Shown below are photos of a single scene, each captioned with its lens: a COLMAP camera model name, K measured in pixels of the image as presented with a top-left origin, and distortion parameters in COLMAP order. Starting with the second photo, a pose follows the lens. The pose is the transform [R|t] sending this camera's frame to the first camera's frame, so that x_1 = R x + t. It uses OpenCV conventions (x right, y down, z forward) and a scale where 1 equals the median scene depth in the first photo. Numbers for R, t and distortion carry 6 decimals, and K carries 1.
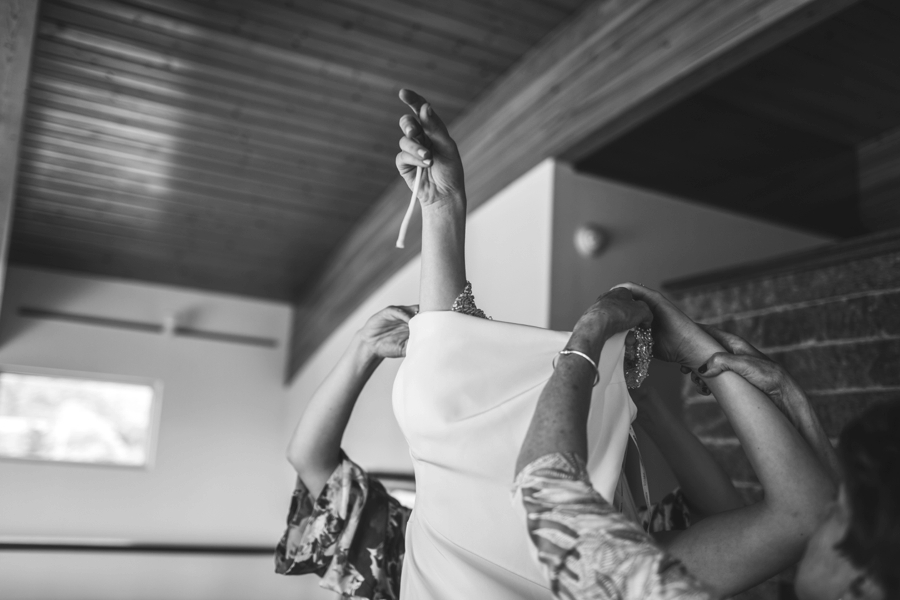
lens RADIAL K [[914.1, 0, 422.5], [0, 914.1, 300.8], [0, 0, 1]] dist [-0.106811, 0.176456]
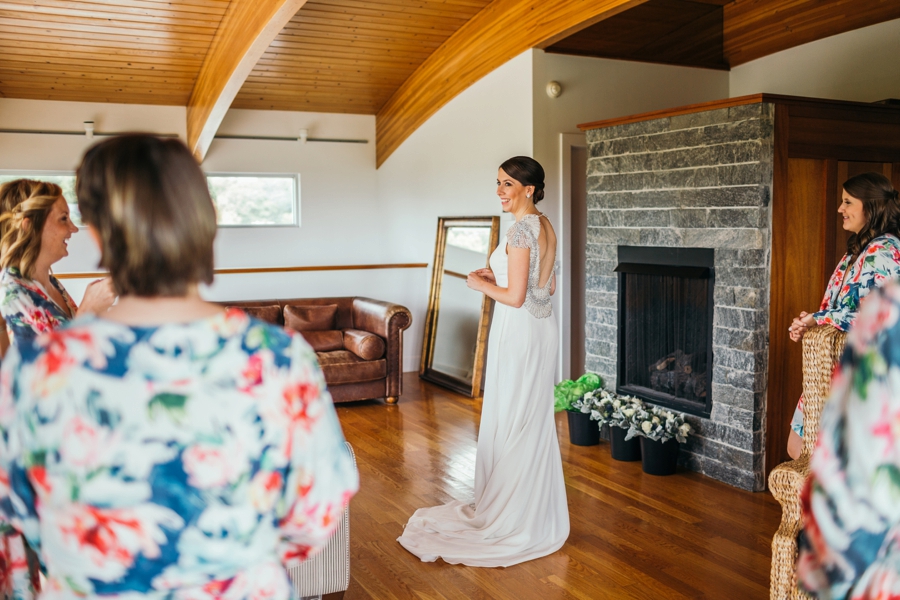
lens RADIAL K [[914.1, 0, 422.5], [0, 914.1, 300.8], [0, 0, 1]] dist [-0.106811, 0.176456]
pose [[0.997620, -0.060891, -0.032337, -0.054154], [0.067281, 0.962235, 0.263776, -0.157088], [0.015054, -0.265324, 0.964042, -0.936137]]
